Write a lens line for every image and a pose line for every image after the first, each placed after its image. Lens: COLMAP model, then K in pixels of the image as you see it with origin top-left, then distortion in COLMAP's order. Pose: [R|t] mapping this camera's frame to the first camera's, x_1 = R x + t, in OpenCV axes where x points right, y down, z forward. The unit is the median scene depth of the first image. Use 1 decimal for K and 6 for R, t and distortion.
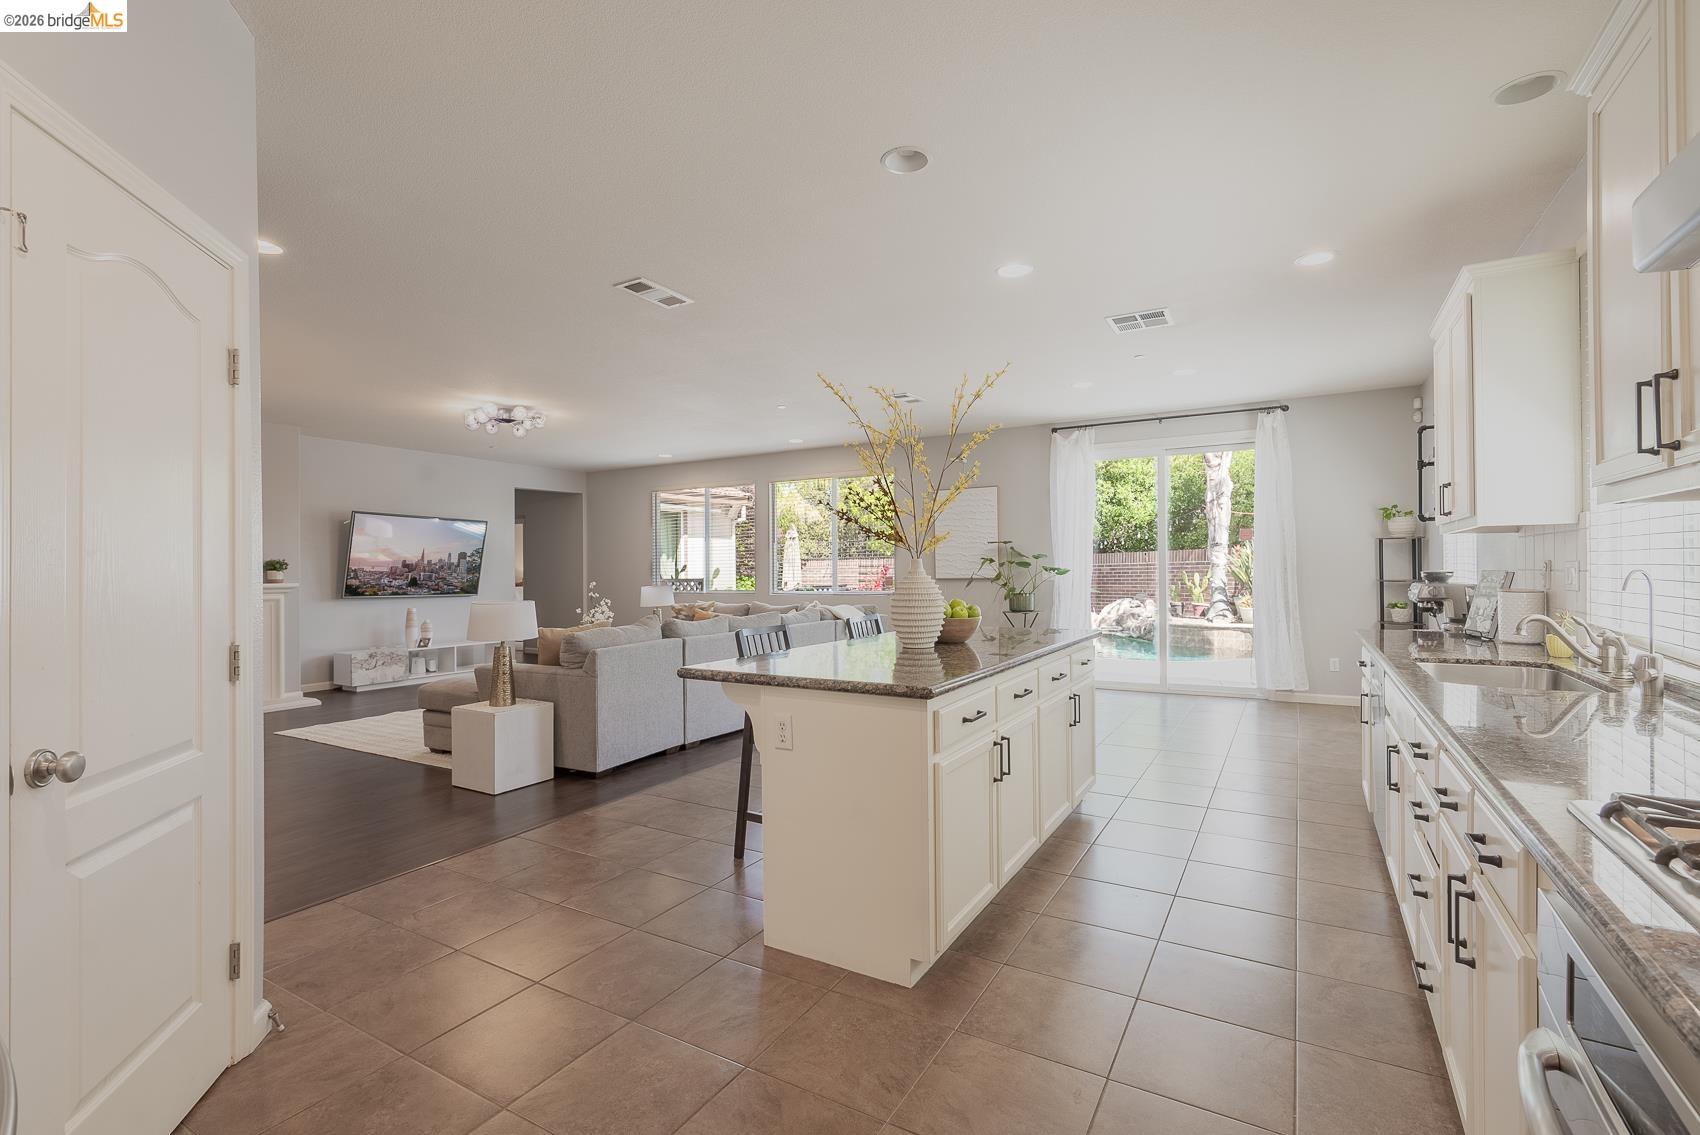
lens RADIAL K [[767.2, 0, 850.0], [0, 767.2, 567.5], [0, 0, 1]] dist [-0.033464, 0.000134]
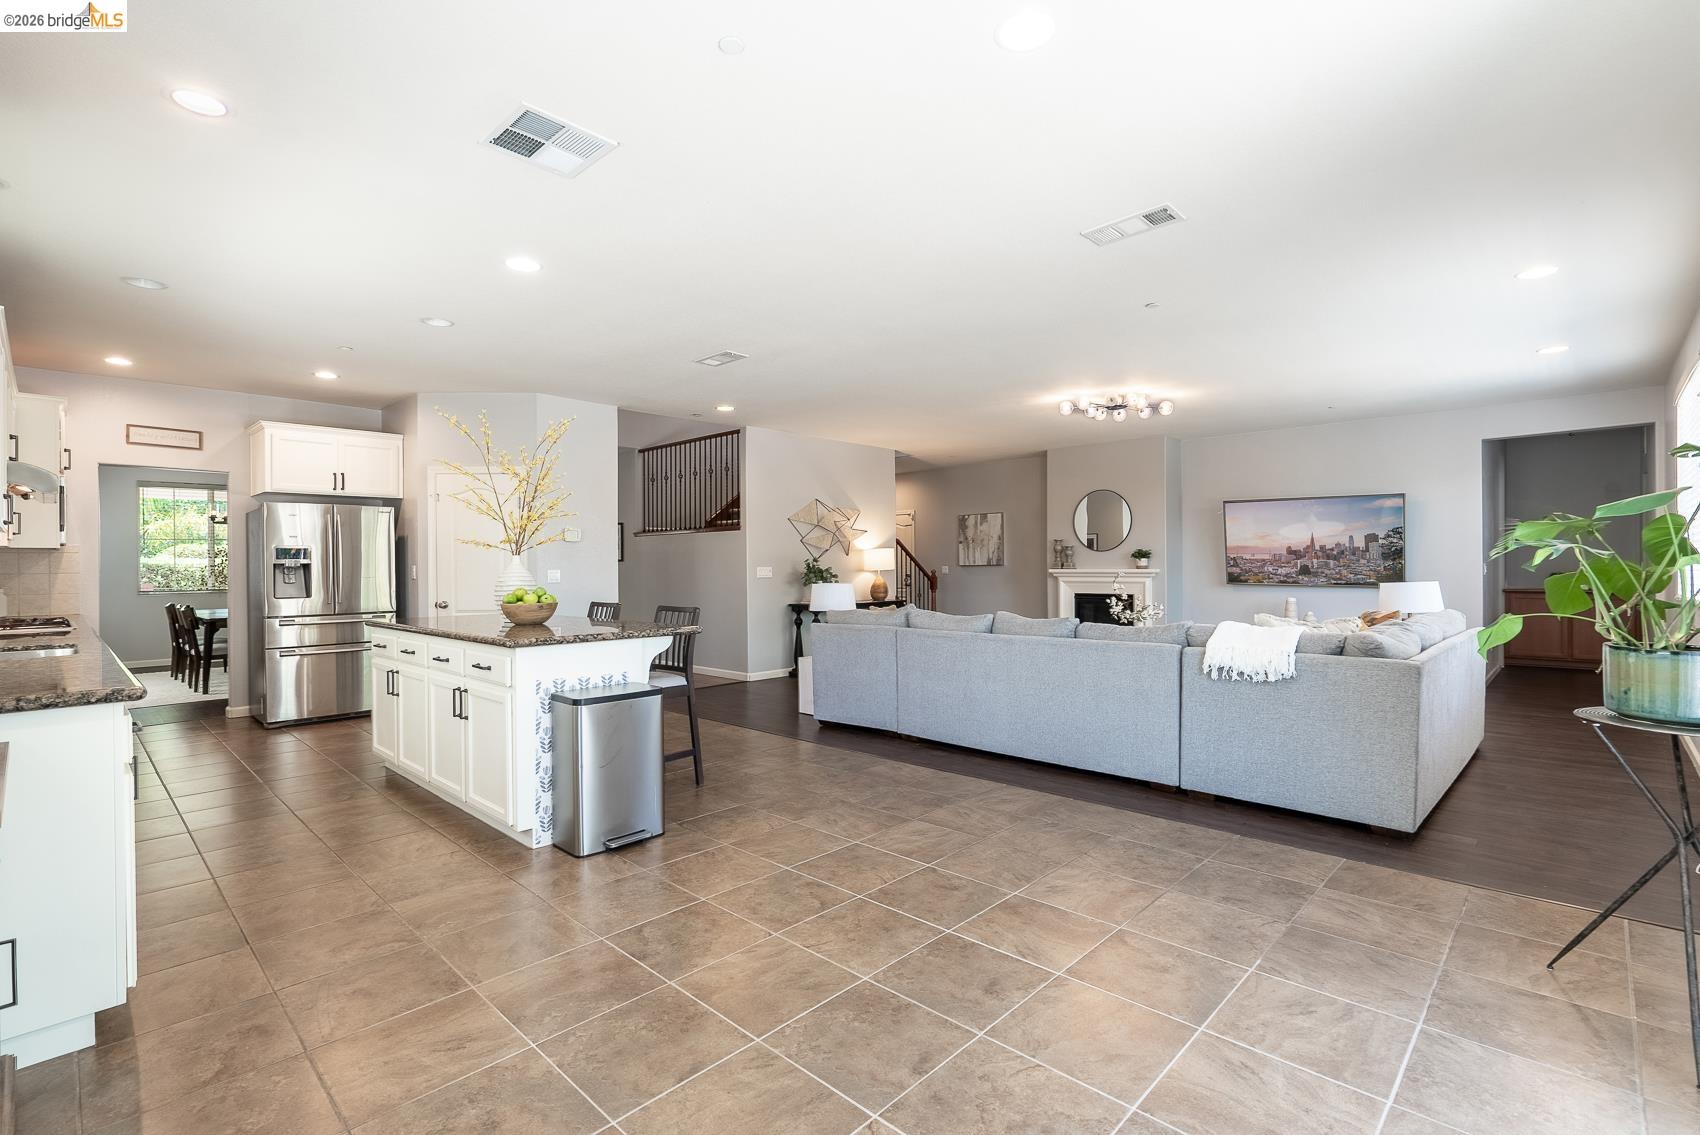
lens RADIAL K [[801.5, 0, 840.4], [0, 801.5, 562.6], [0, 0, 1]] dist [-0.001450, -0.000186]
pose [[-0.256716, 0.004584, -0.966476, 0.515174], [0.014250, 0.999898, 0.000958, 0.001651], [0.966382, -0.013526, -0.256755, 0.764378]]
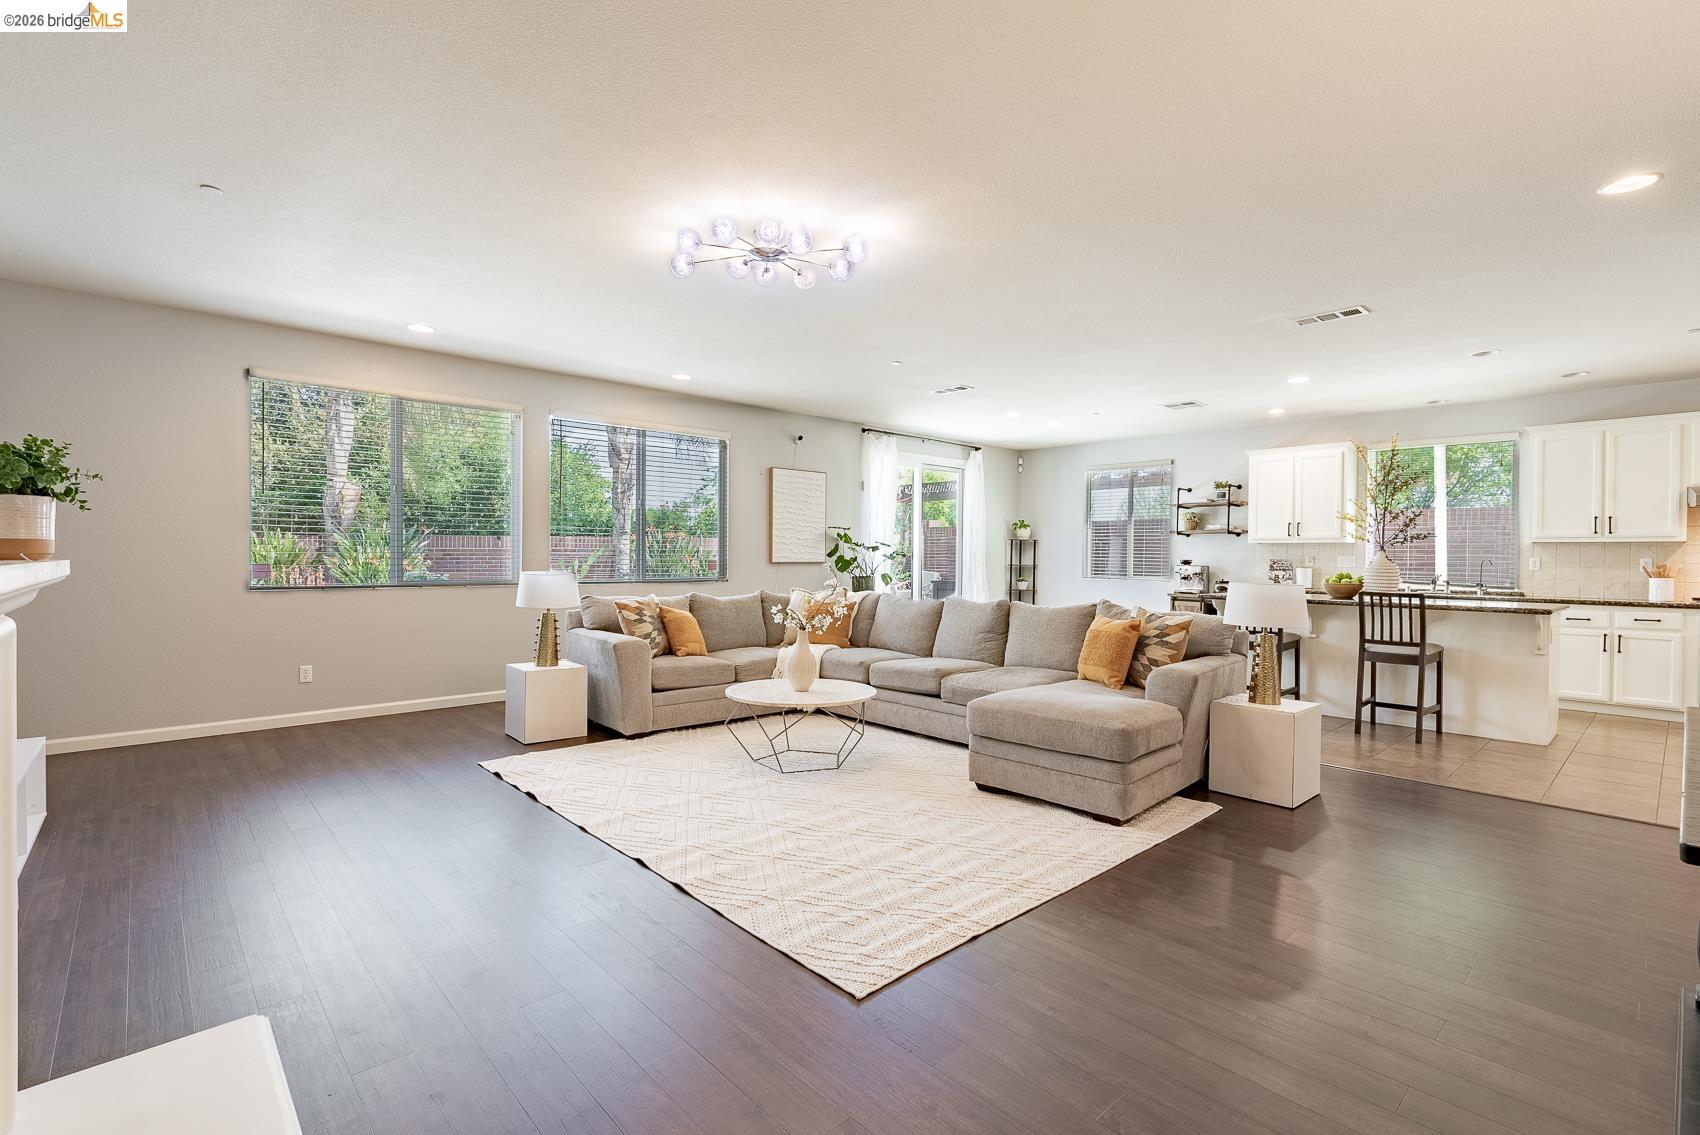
lens RADIAL K [[774.3, 0, 854.5], [0, 774.3, 574.2], [0, 0, 1]] dist [-0.004325, 0.000104]
pose [[0.294379, -0.009947, 0.955637, -0.807385], [-0.011655, 0.999834, 0.013997, 0.013467], [-0.955618, -0.015258, 0.294214, 0.656701]]
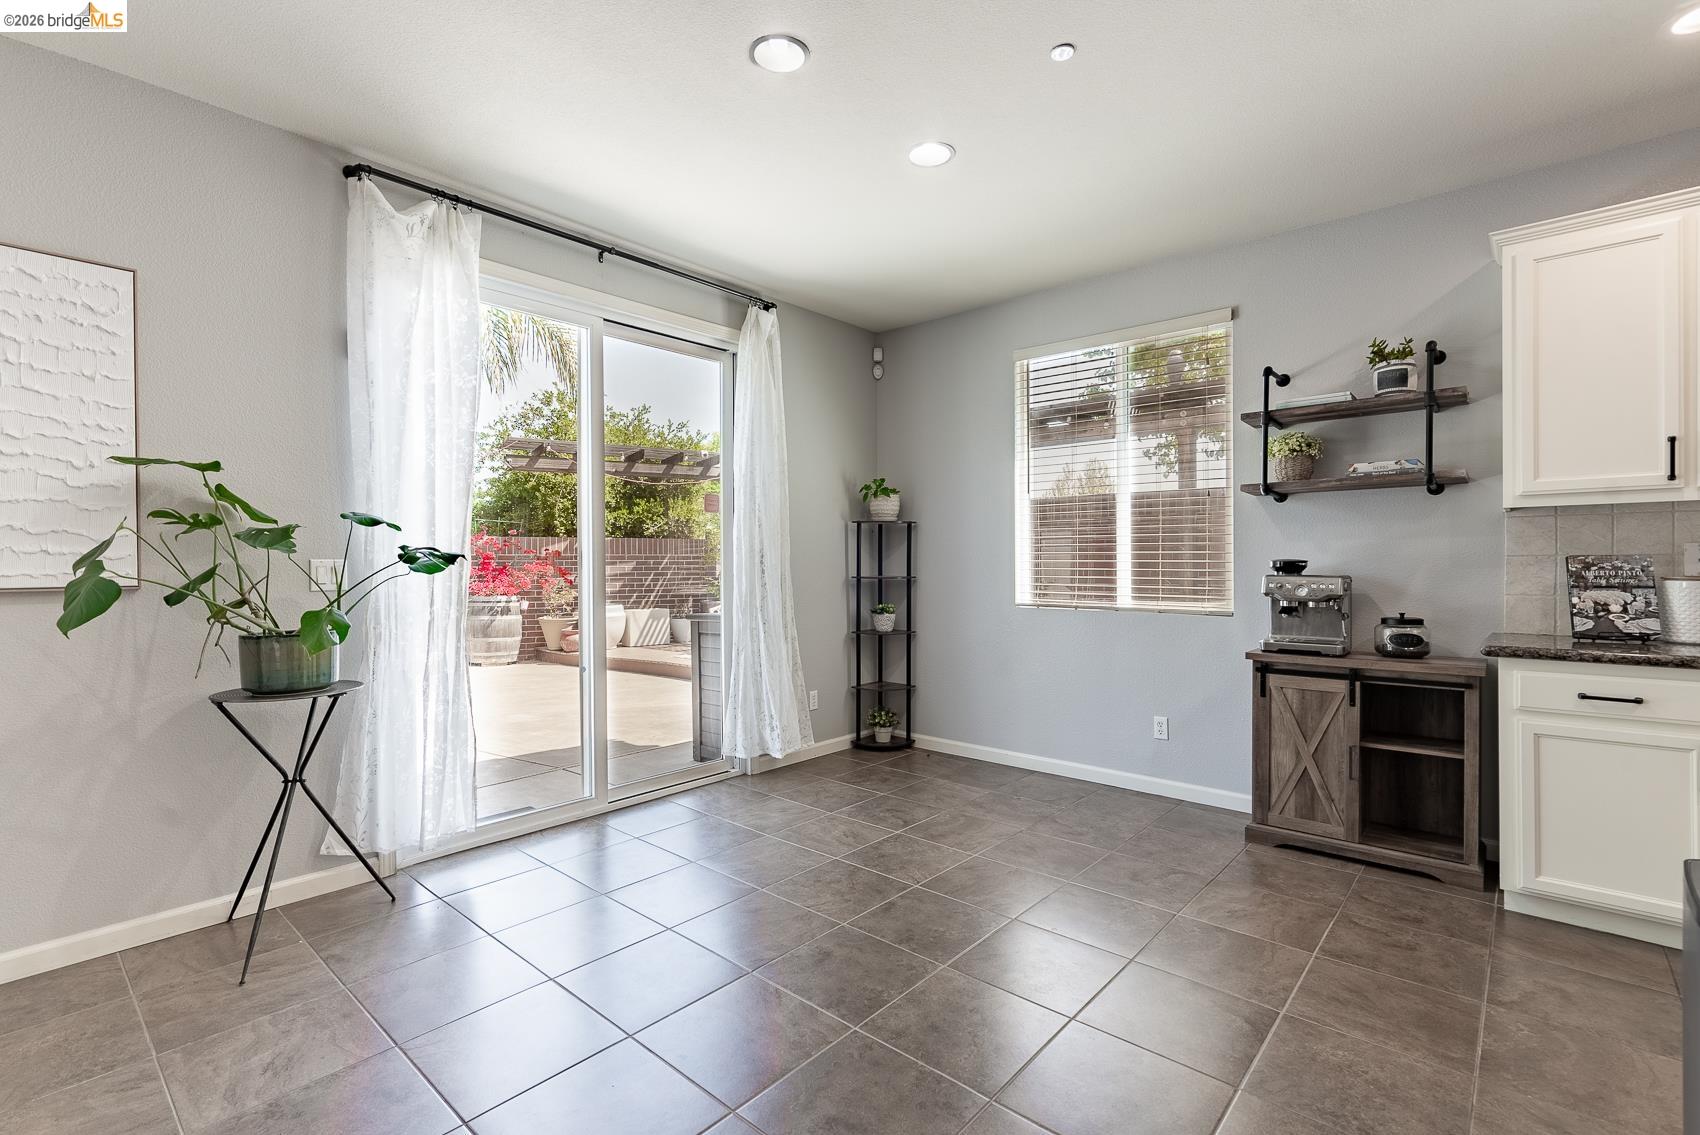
lens RADIAL K [[774.3, 0, 854.5], [0, 774.3, 574.2], [0, 0, 1]] dist [-0.004325, 0.000104]
pose [[0.199462, -0.004737, 0.979894, -0.041578], [0.001932, 0.999988, 0.004441, 0.007828], [-0.979904, 0.001007, 0.199469, 0.673662]]
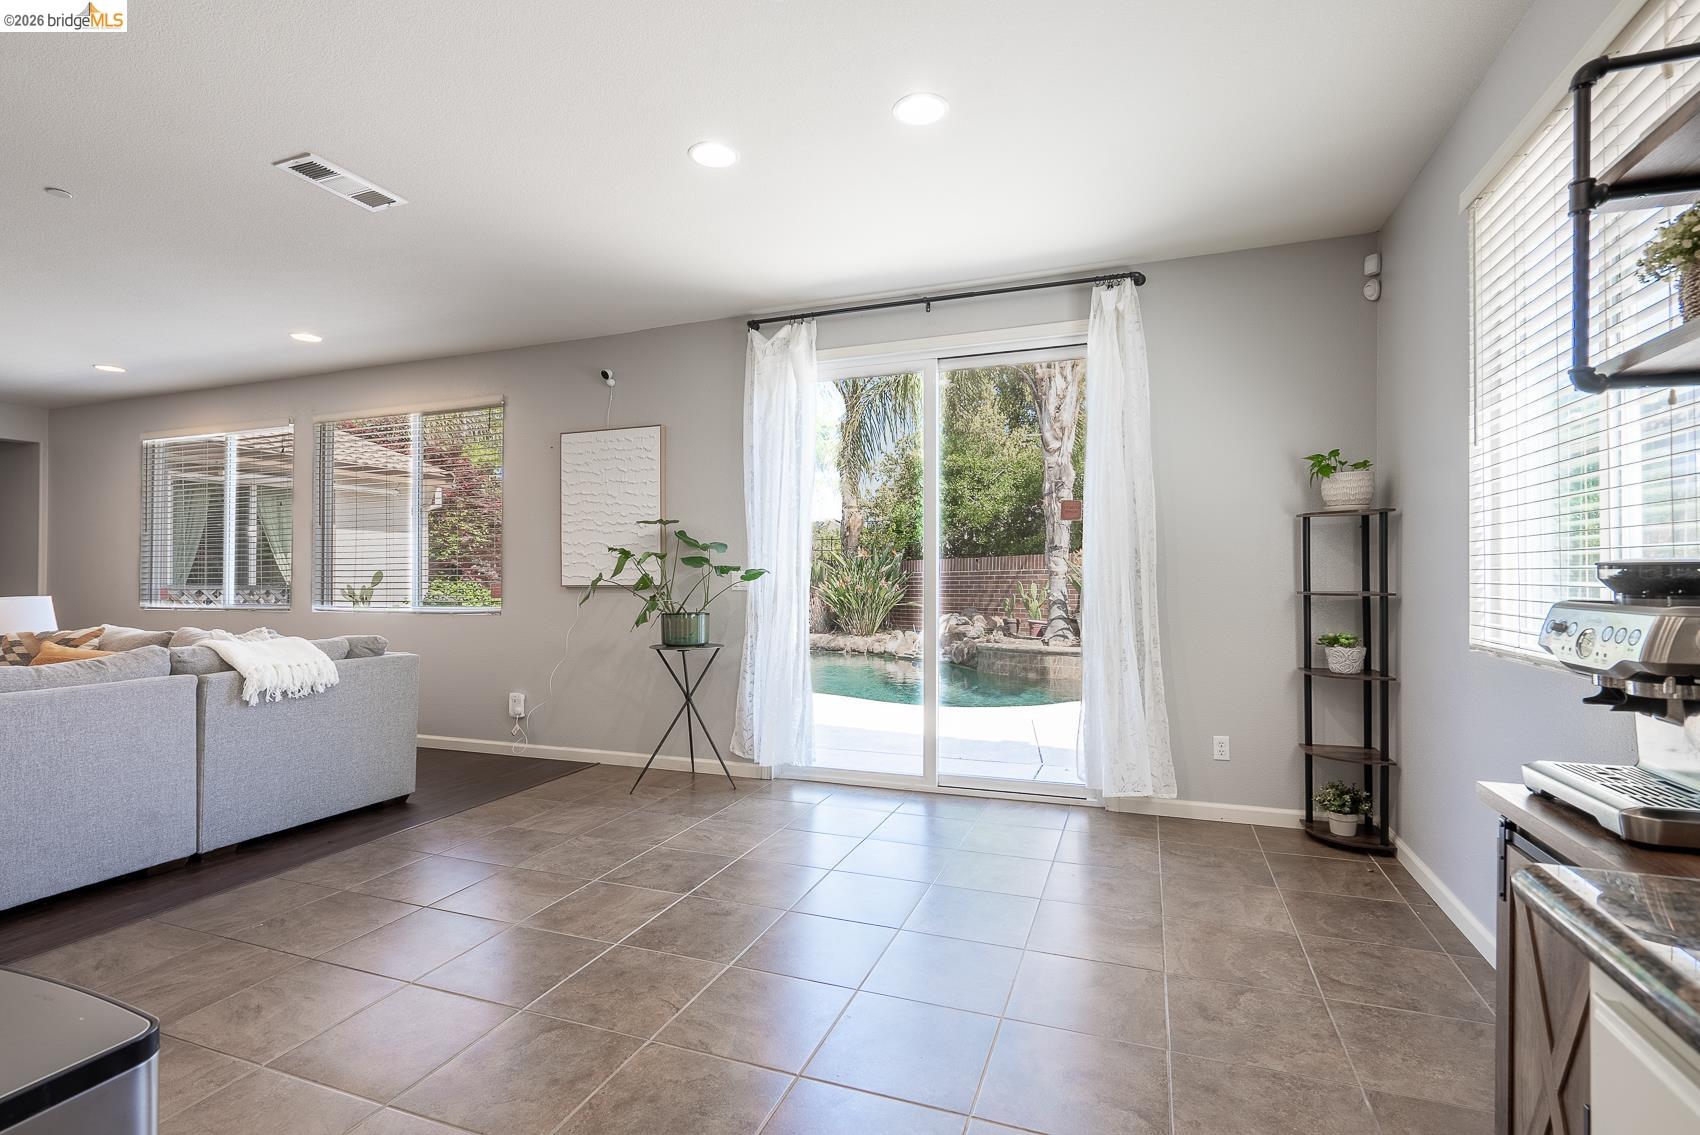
lens RADIAL K [[774.3, 0, 854.5], [0, 774.3, 574.2], [0, 0, 1]] dist [-0.004325, 0.000104]
pose [[0.984992, 0.007890, 0.172419, 0.232010], [-0.007027, 0.999960, -0.005614, 0.006904], [-0.172456, 0.004318, 0.985008, 0.406916]]
